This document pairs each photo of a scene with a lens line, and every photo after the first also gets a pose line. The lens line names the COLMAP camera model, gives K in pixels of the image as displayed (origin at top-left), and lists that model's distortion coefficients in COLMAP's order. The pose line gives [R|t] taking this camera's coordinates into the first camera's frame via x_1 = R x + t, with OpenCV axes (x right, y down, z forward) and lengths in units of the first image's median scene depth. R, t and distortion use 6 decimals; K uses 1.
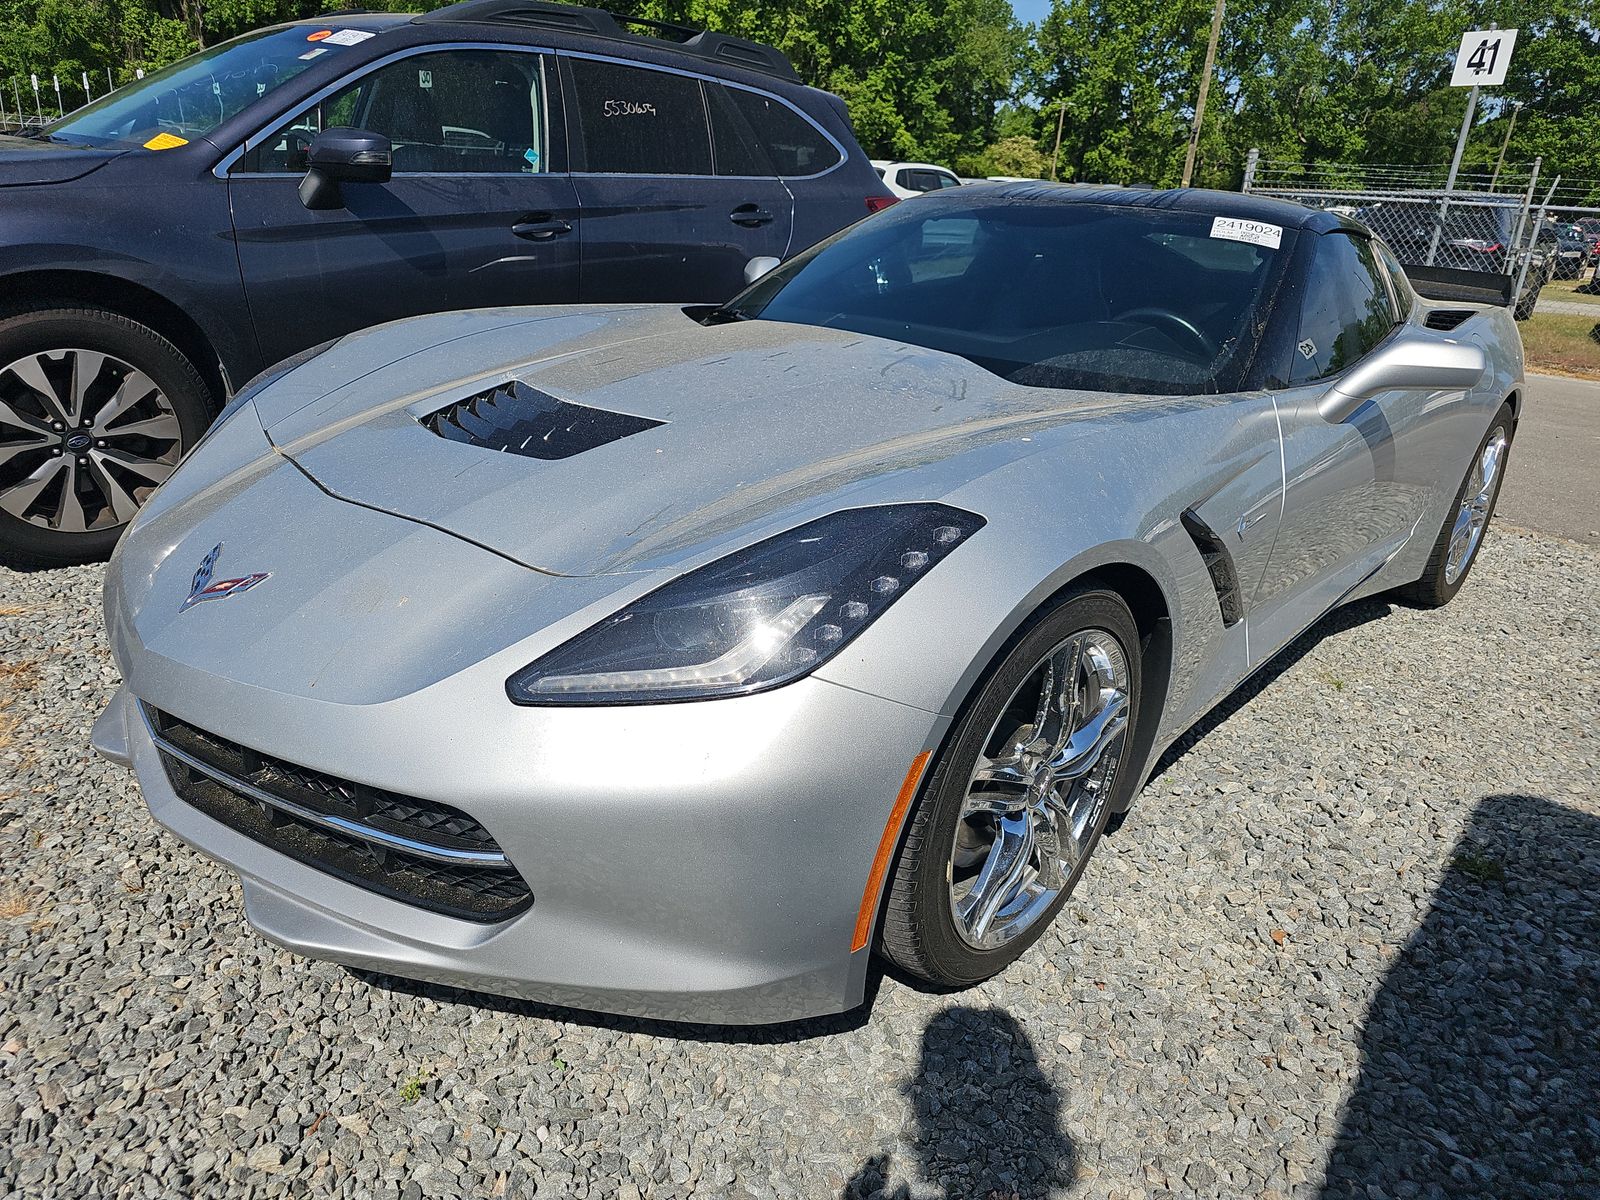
lens RADIAL K [[1067.9, 0, 800.0], [0, 1067.9, 599.6], [0, 0, 1]] dist [-0.004662, -0.002965]
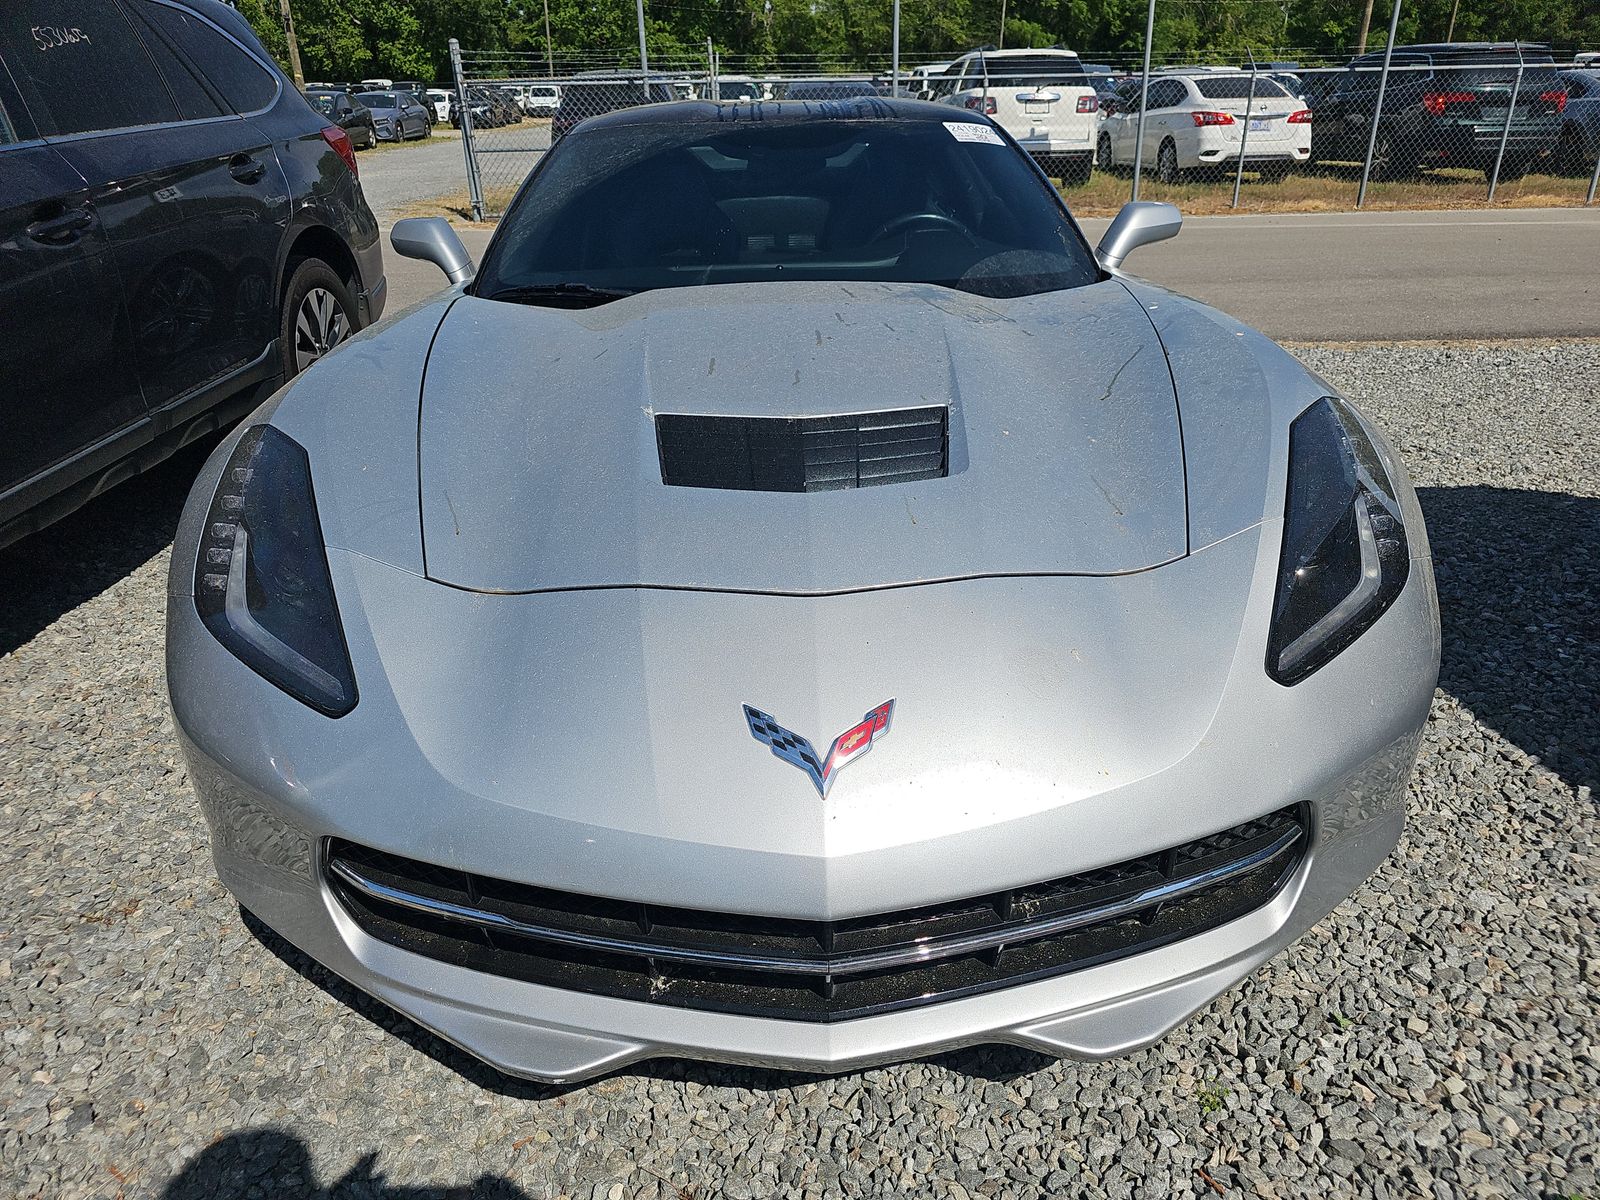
lens RADIAL K [[1067.9, 0, 802.7], [0, 1067.9, 596.7], [0, 0, 1]] dist [-0.004662, -0.002965]
pose [[0.717917, -0.350325, 0.601555, -0.129778], [0.296403, 0.935729, 0.191199, -0.034615], [-0.629874, 0.041038, 0.775613, 0.055900]]
